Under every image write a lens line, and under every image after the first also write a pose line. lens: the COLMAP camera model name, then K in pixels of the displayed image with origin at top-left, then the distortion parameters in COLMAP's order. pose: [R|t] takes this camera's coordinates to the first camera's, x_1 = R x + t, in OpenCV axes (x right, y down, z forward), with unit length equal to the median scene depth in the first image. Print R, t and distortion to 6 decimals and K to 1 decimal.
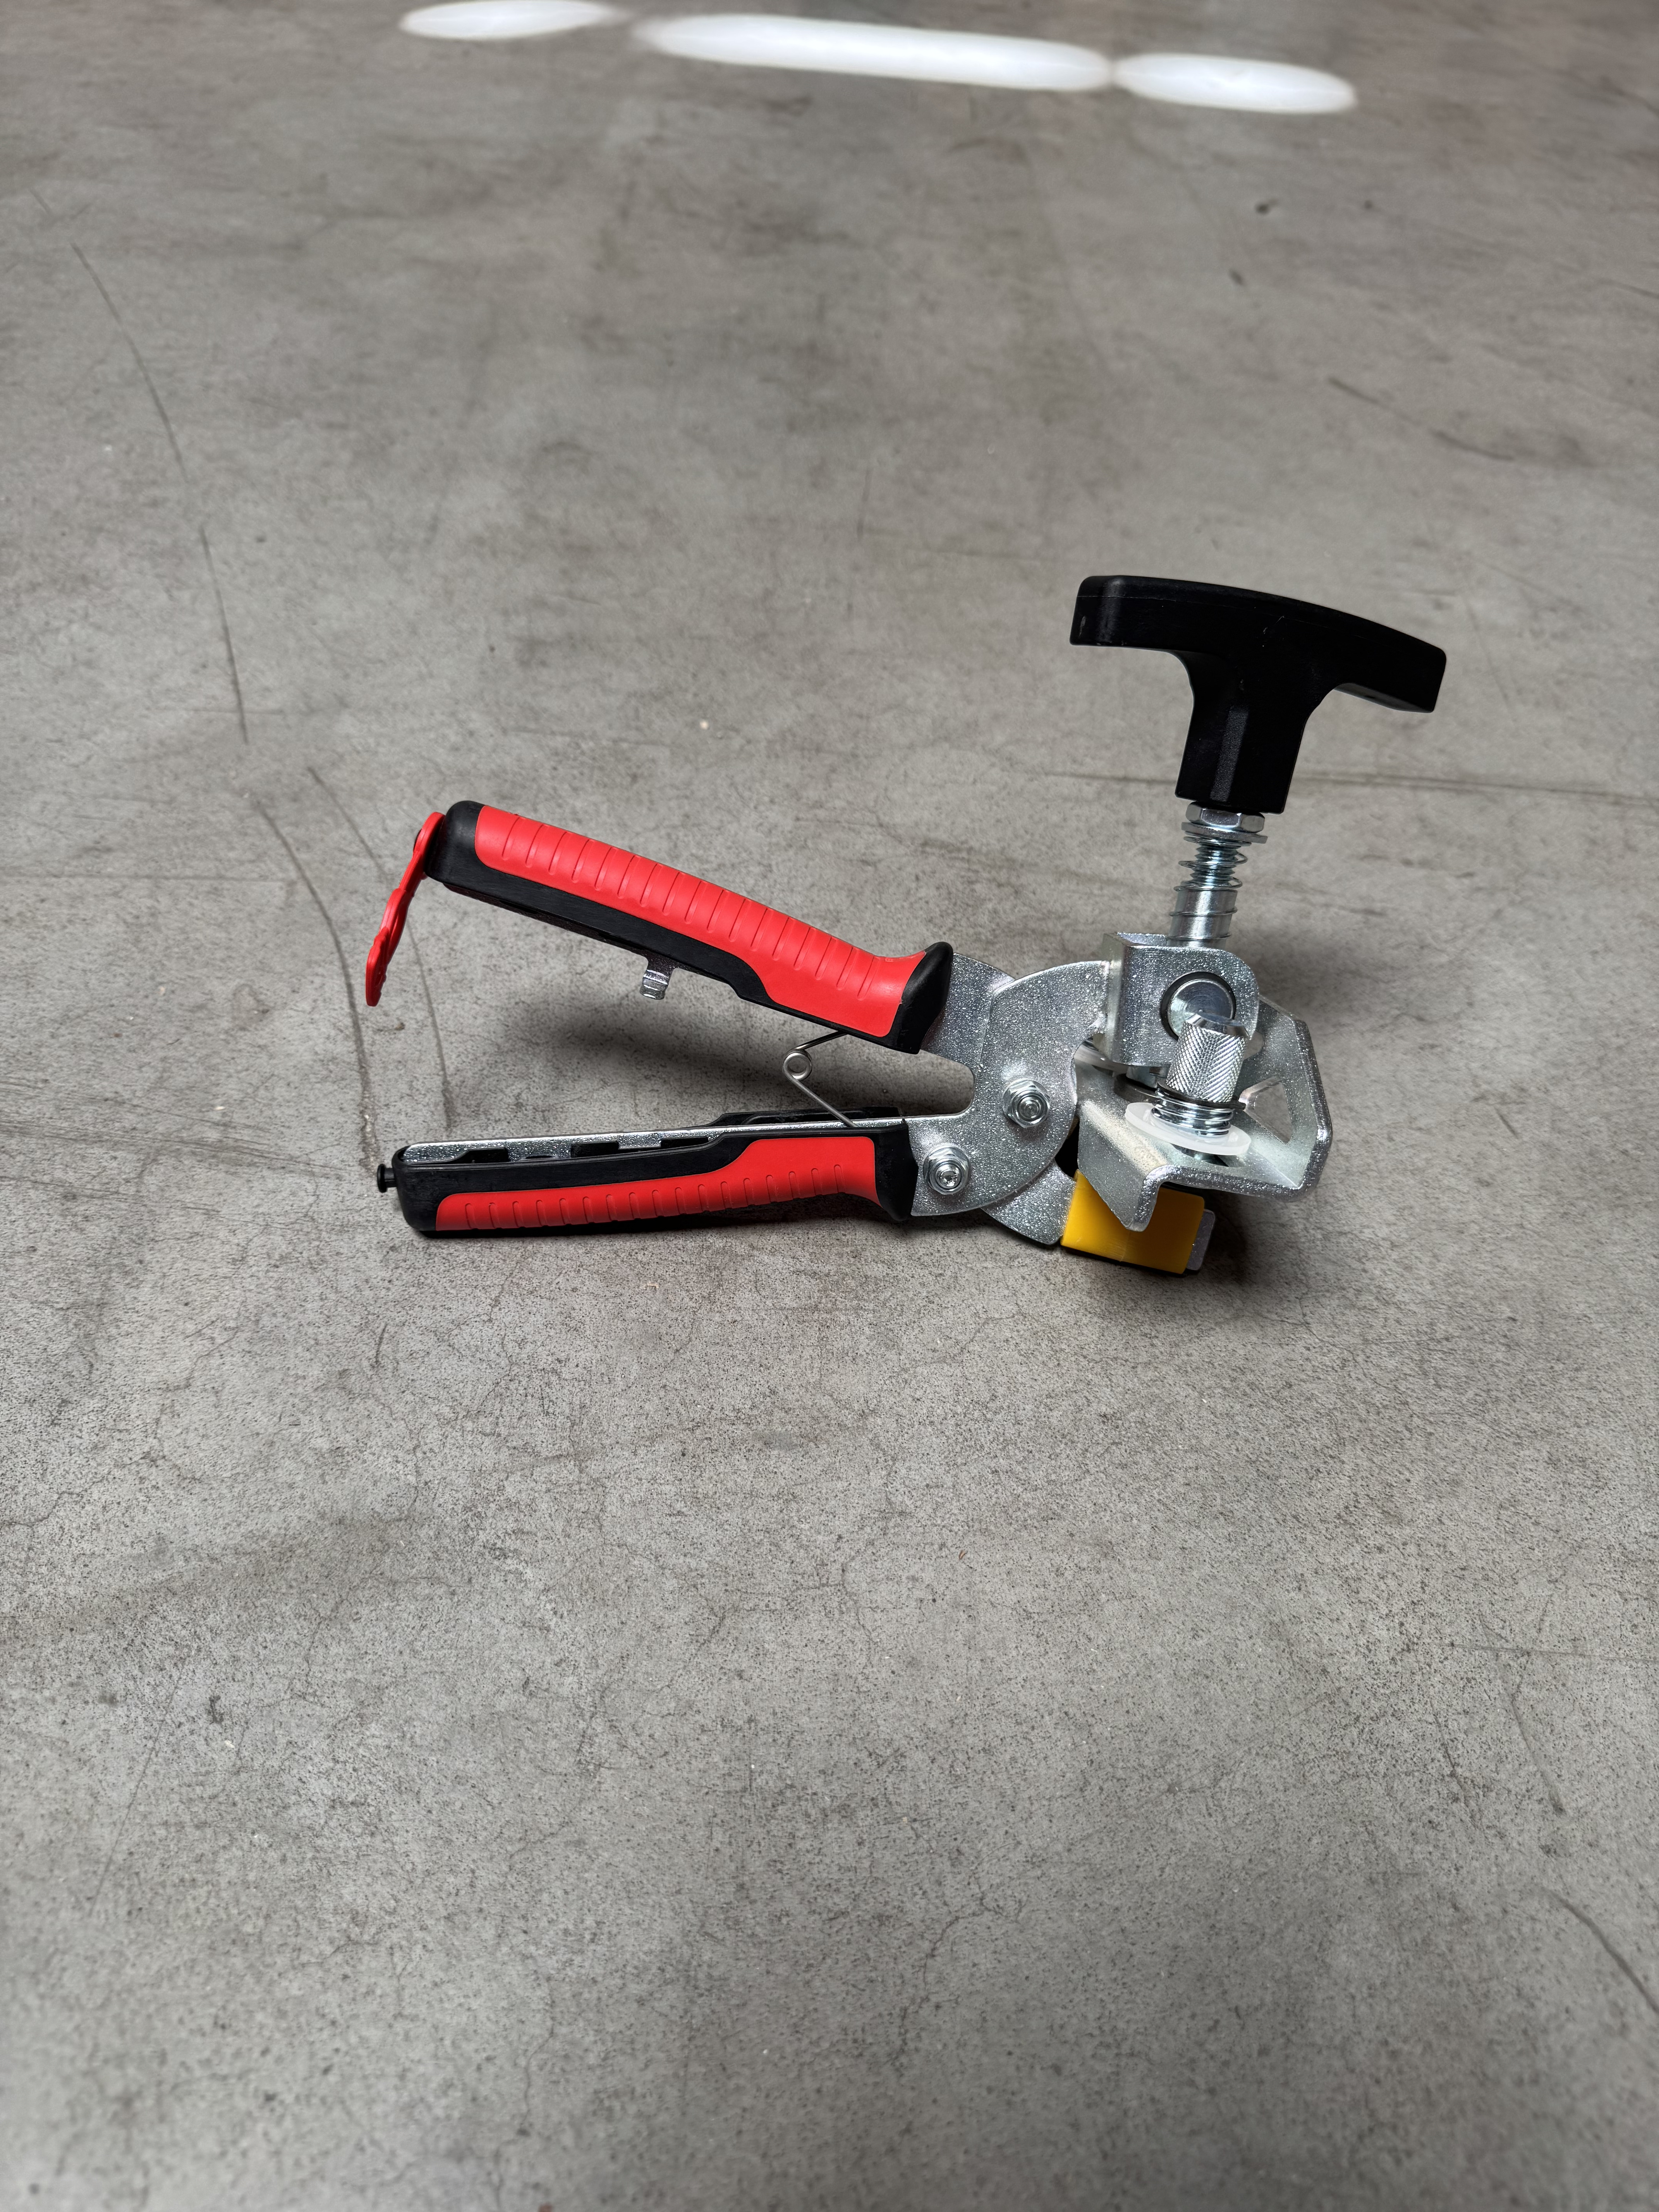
lens RADIAL K [[1596.2, 0, 813.0], [0, 1596.2, 1110.6], [0, 0, 1]] dist [-0.006097, -0.015985]
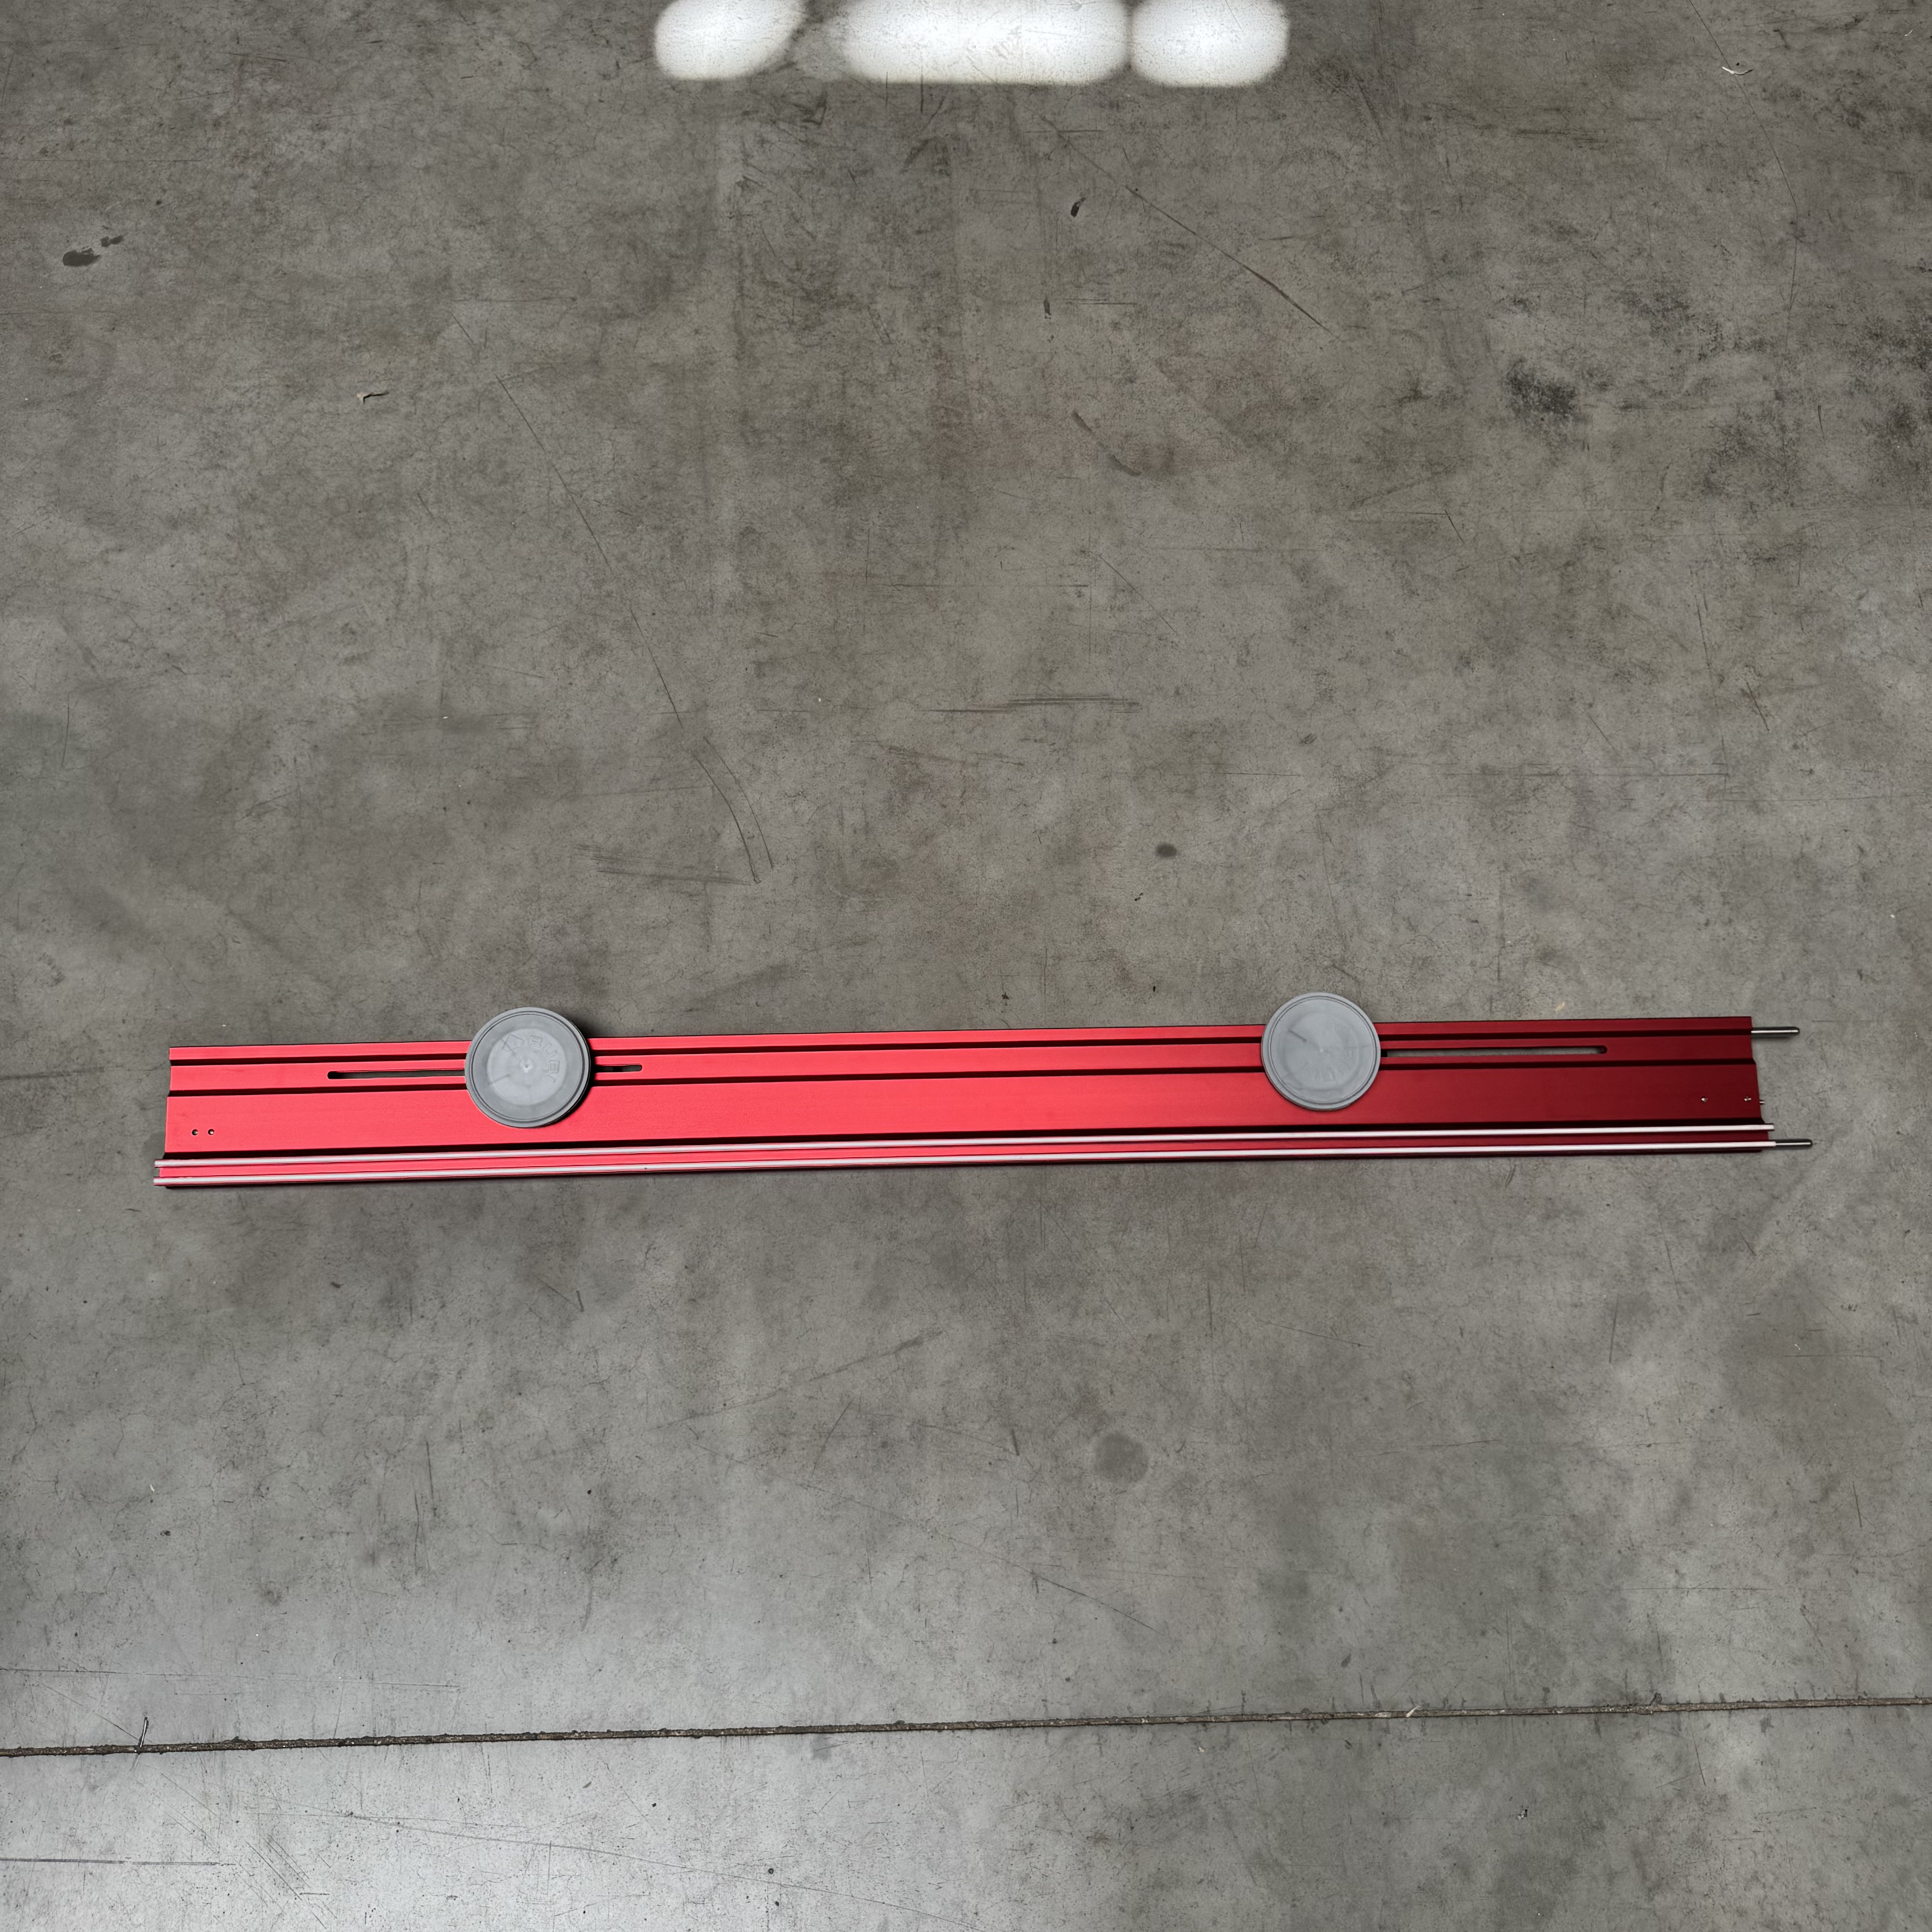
lens RADIAL K [[1846.3, 0, 978.3], [0, 1846.3, 944.7], [0, 0, 1]] dist [-0.000007, 0.000000]
pose [[0.997736, -0.067074, 0.004833, 0.209514], [0.060342, 0.924686, 0.375918, -1.230114], [-0.029684, -0.374776, 0.926640, -2.752740]]
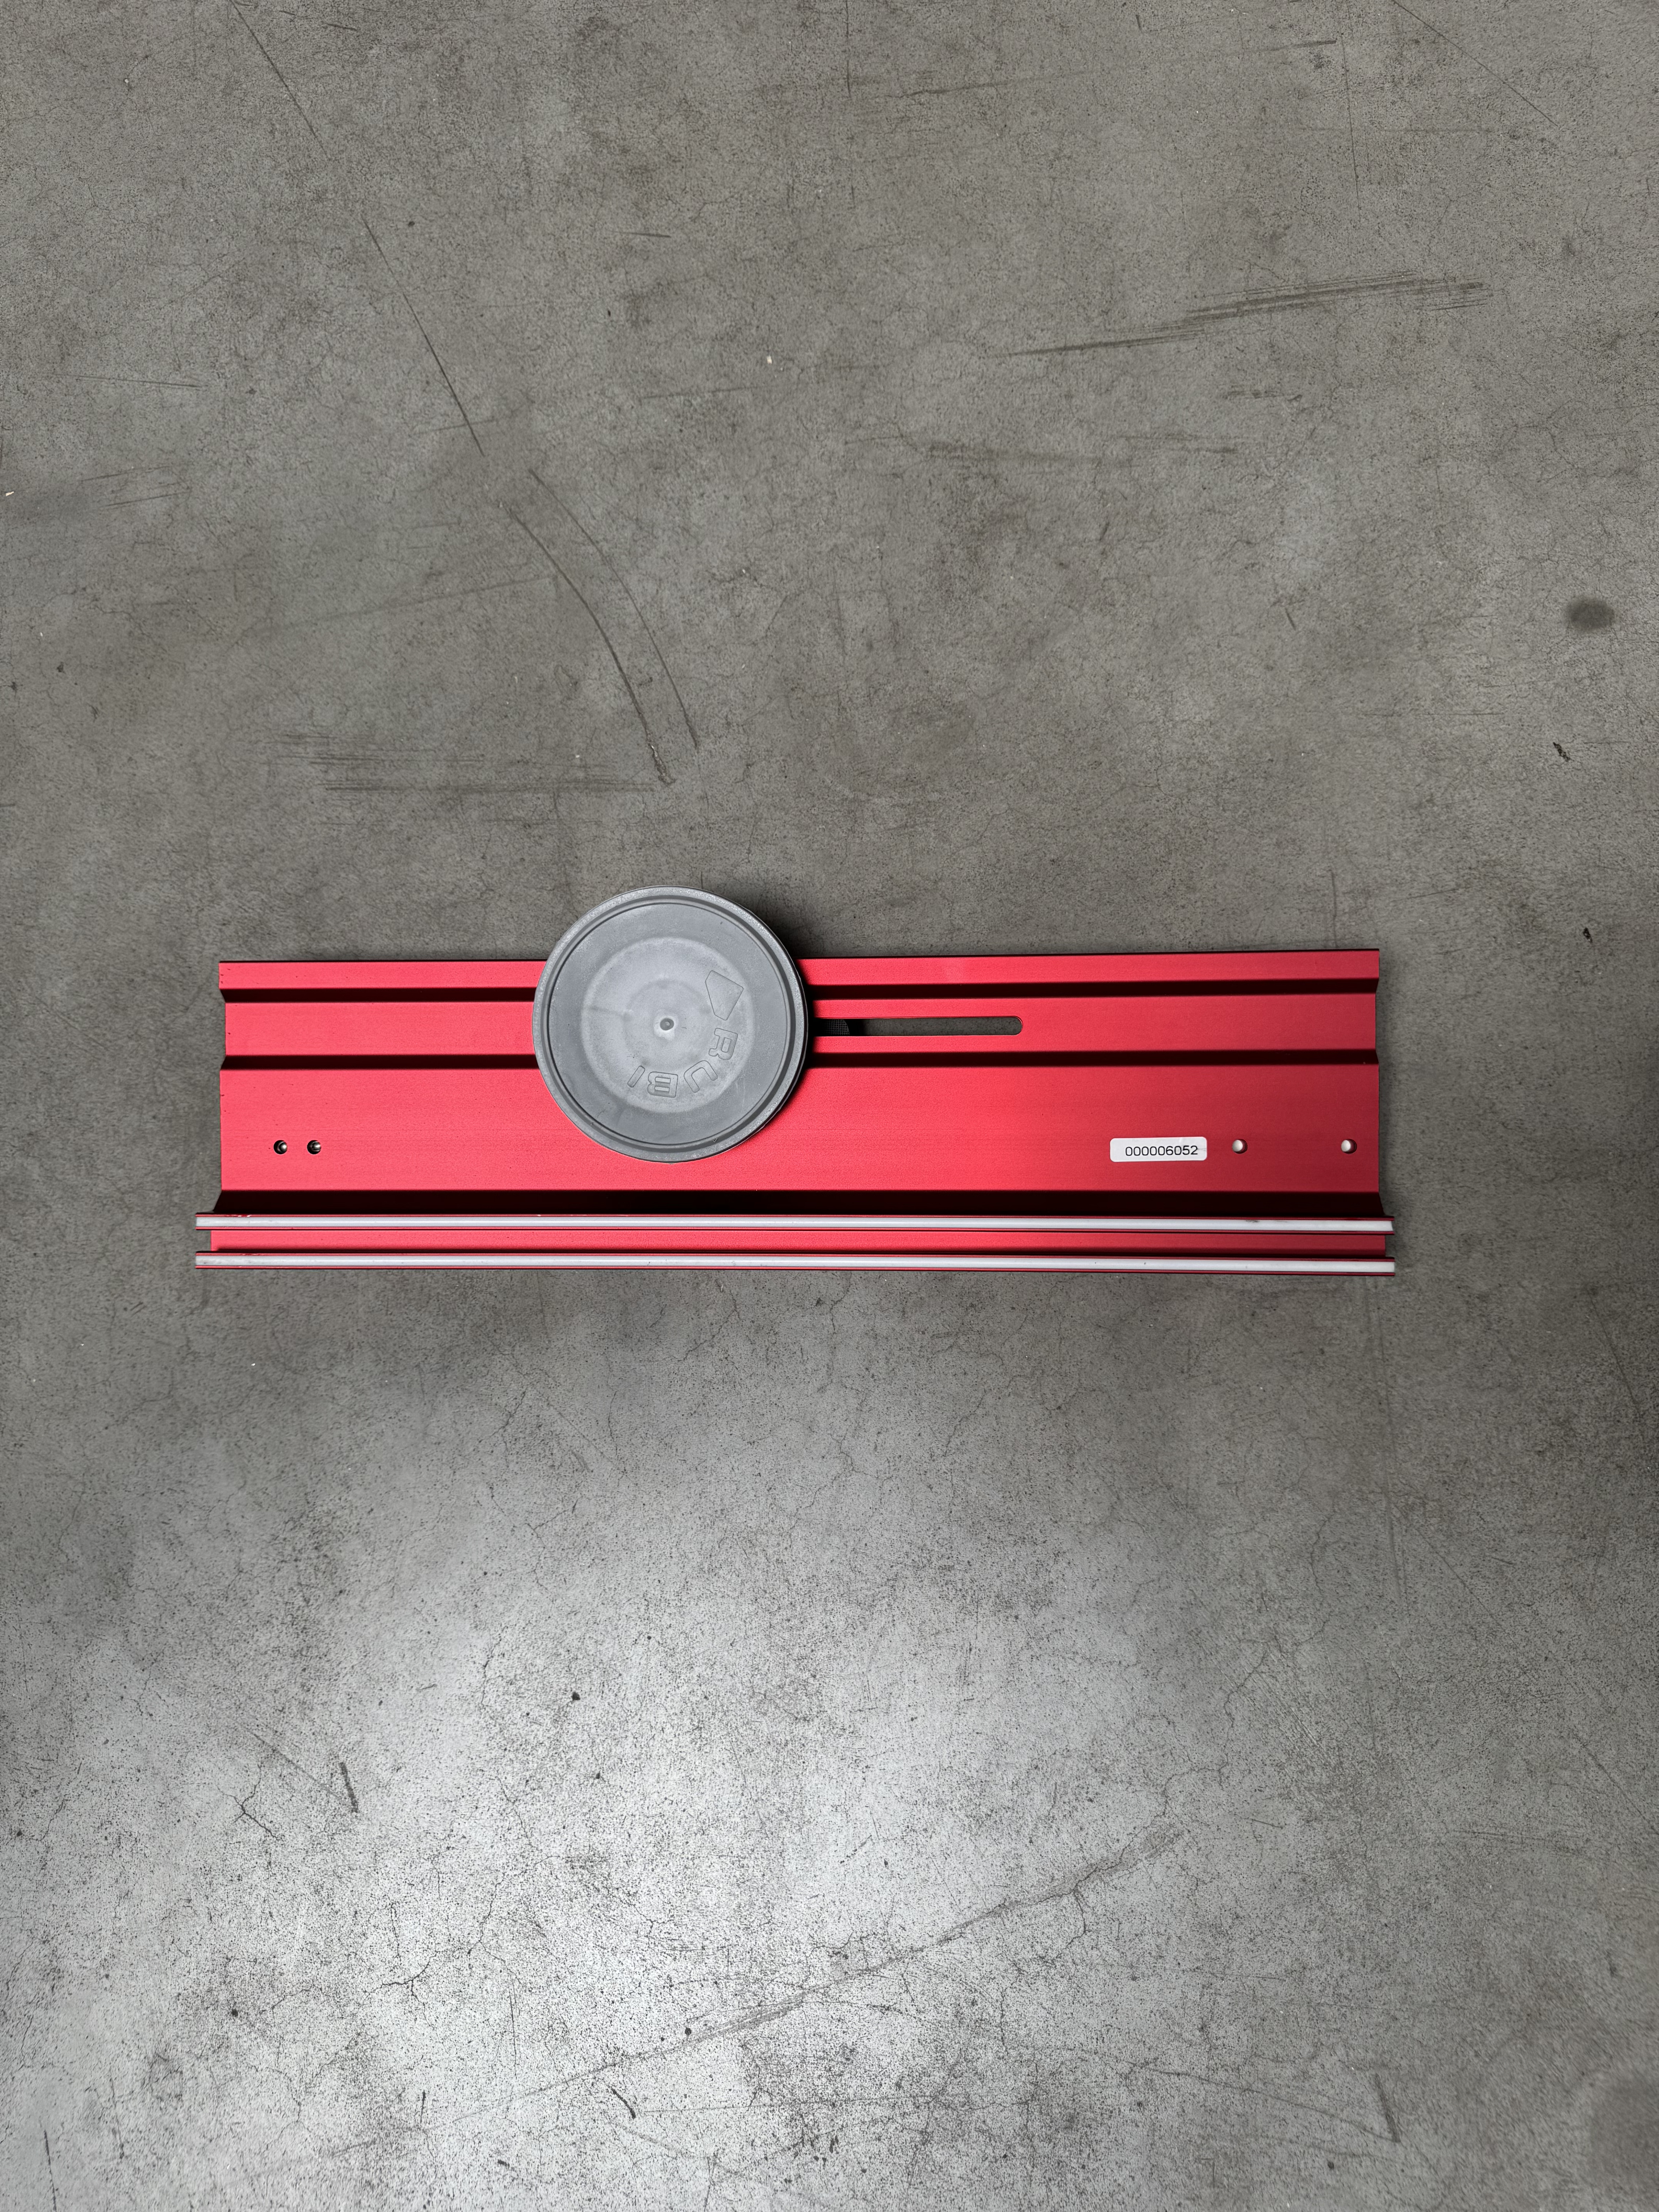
lens RADIAL K [[1596.2, 0, 812.7], [0, 1596.2, 1094.9], [0, 0, 1]] dist [-0.006097, -0.015985]
pose [[0.982068, -0.139331, -0.127000, 0.065171], [0.185585, 0.833011, 0.521202, -0.466043], [0.033173, -0.535425, 0.843931, -0.619668]]
